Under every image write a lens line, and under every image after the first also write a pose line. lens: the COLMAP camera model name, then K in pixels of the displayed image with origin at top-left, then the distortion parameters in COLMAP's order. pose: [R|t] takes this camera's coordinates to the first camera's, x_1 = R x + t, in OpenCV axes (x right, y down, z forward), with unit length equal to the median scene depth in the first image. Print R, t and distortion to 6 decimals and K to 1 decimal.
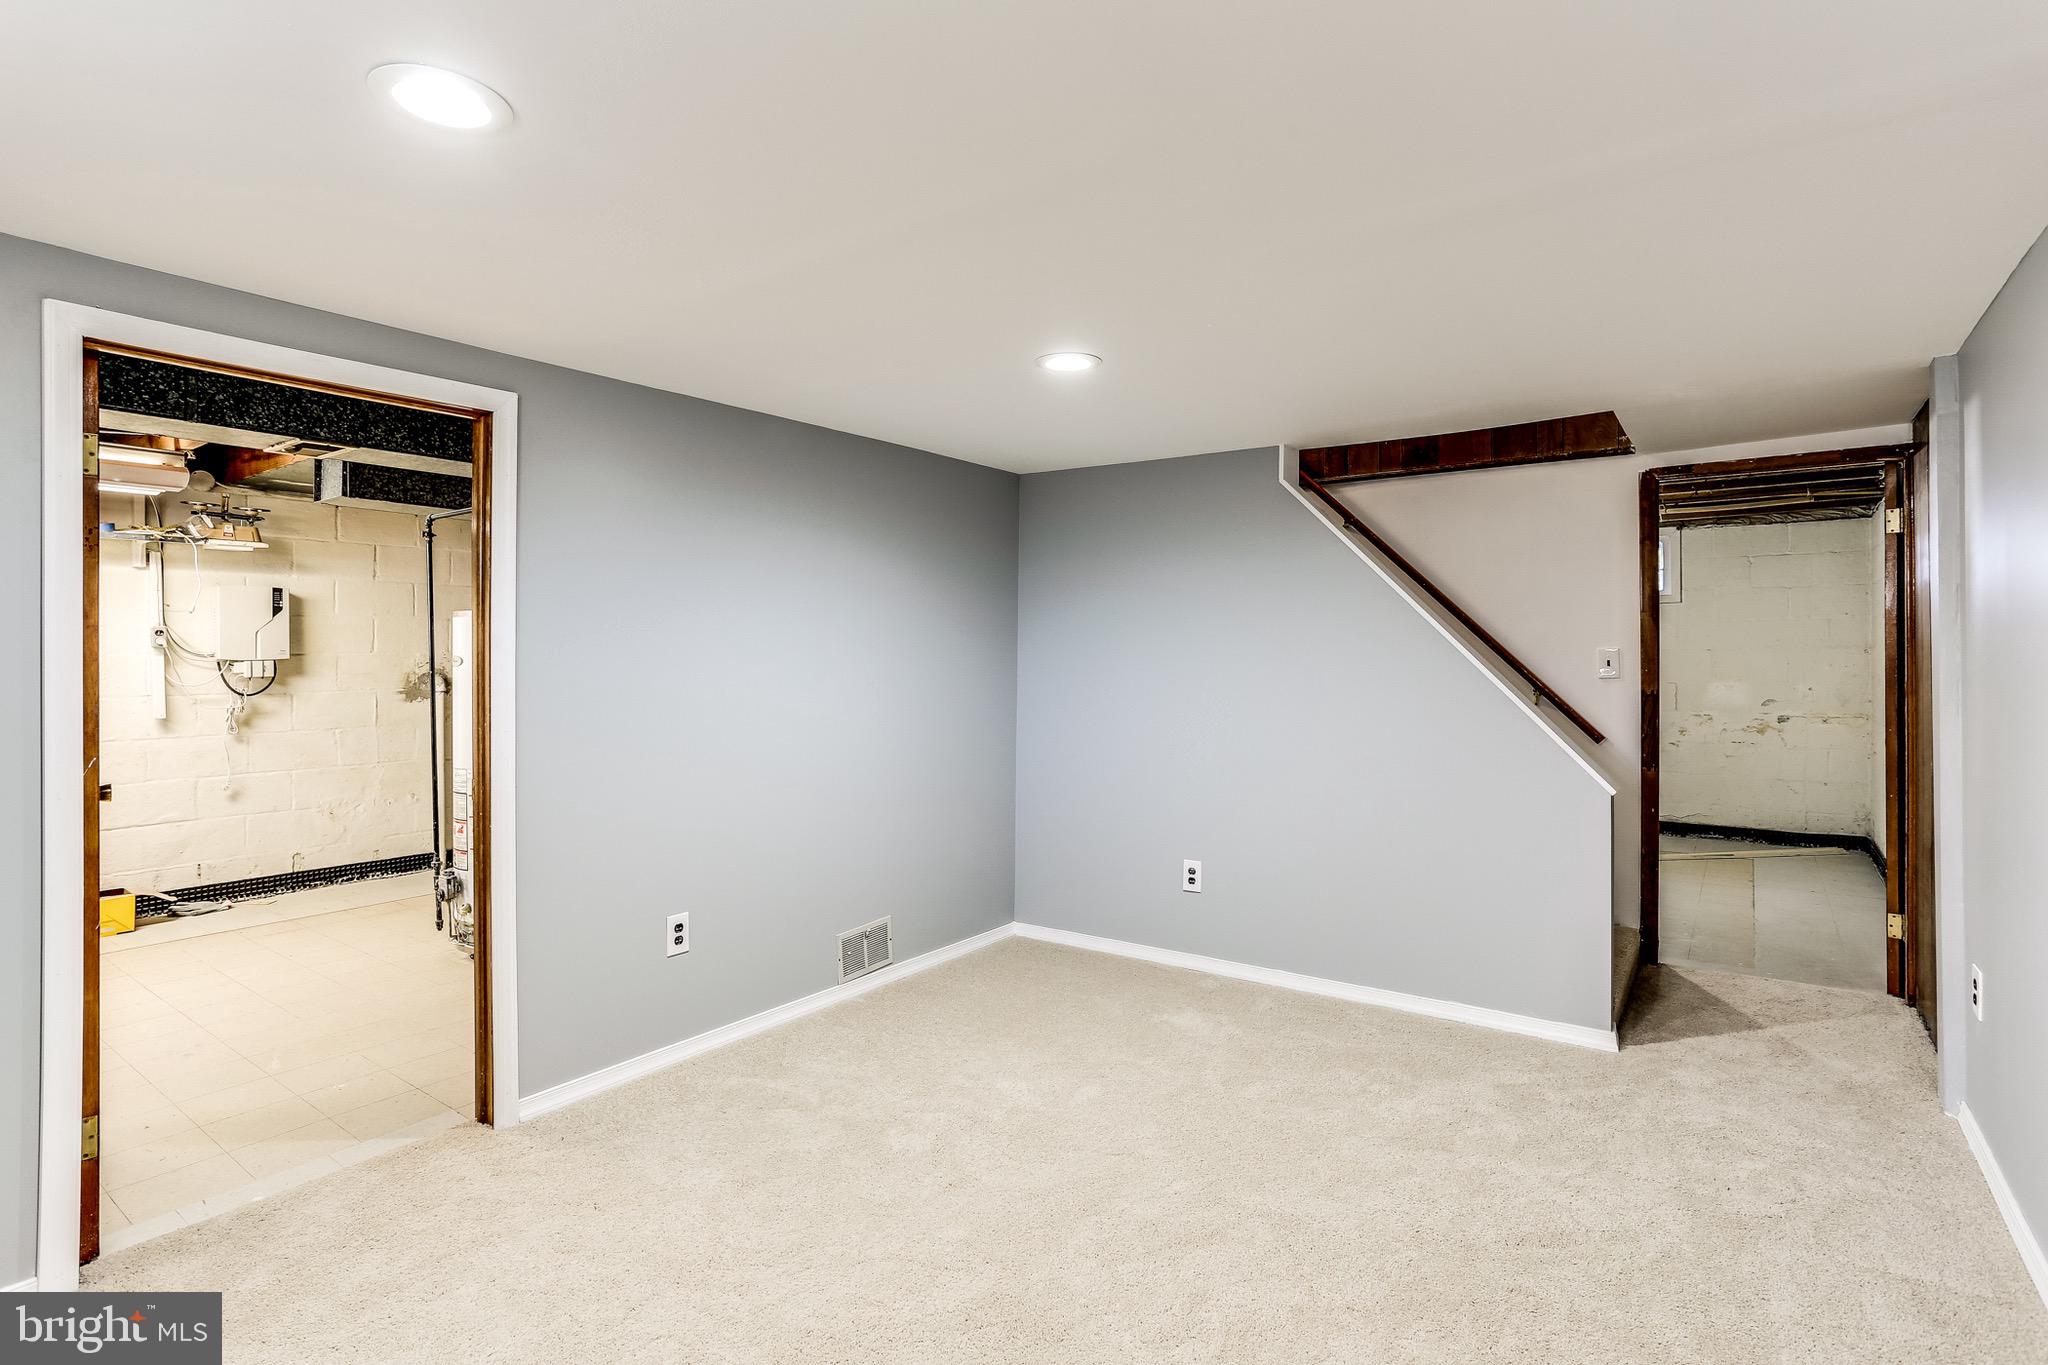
lens RADIAL K [[1002.8, 0, 1026.5], [0, 1002.8, 674.3], [0, 0, 1]] dist [-0.049916, 0.029852]
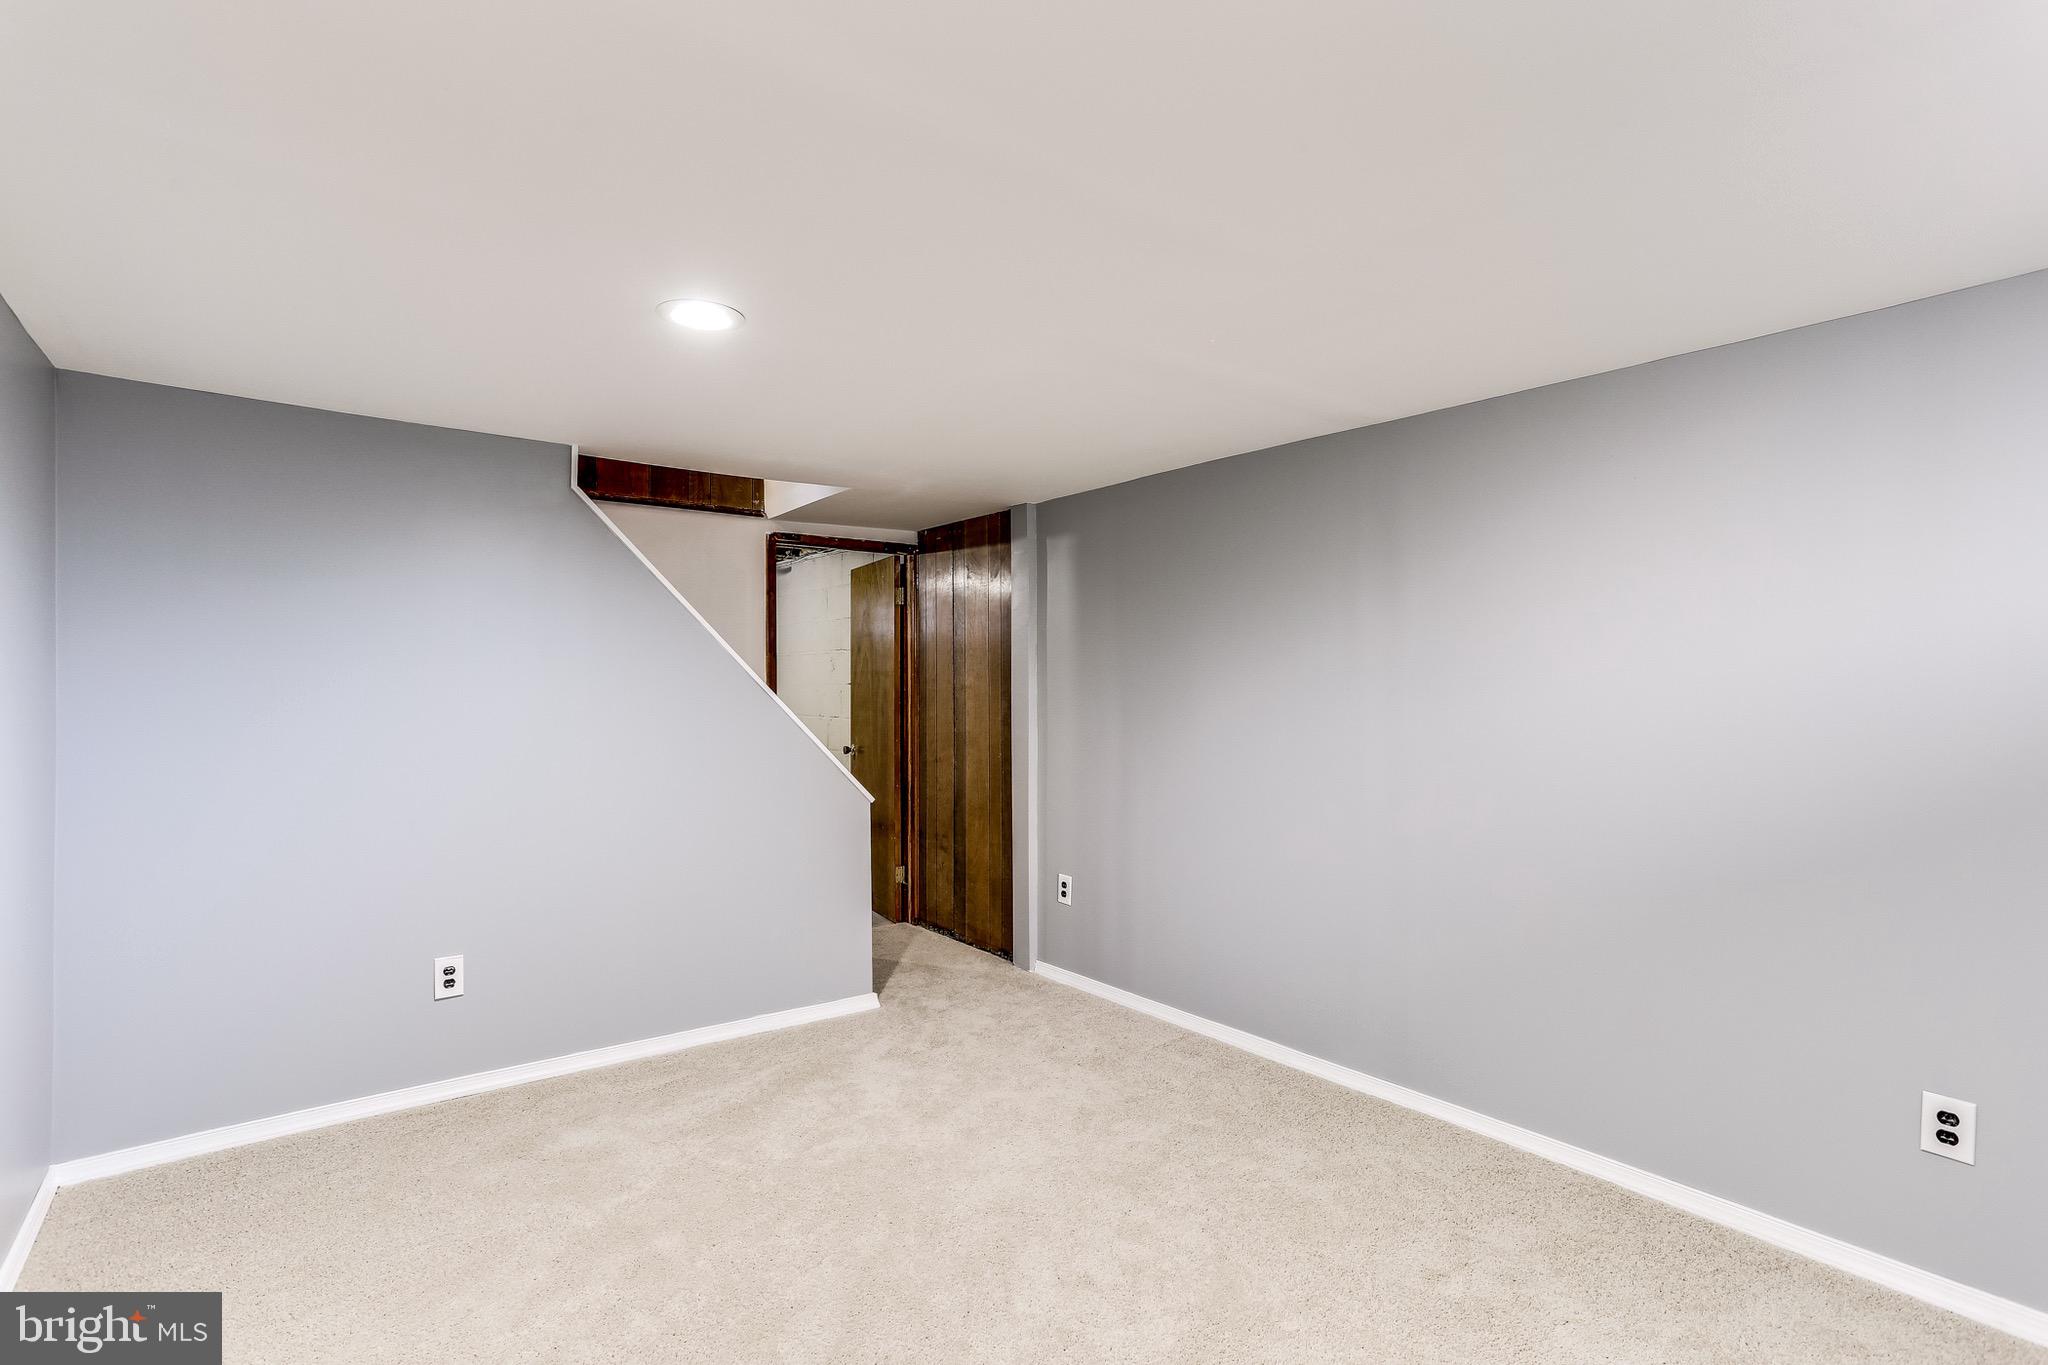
lens RADIAL K [[1002.8, 0, 1026.5], [0, 1002.8, 674.3], [0, 0, 1]] dist [-0.049916, 0.029852]
pose [[0.270042, 0.015783, 0.962719, -0.521124], [0.018552, 0.999595, -0.021591, -0.004170], [-0.962670, 0.023691, 0.269640, 0.438411]]
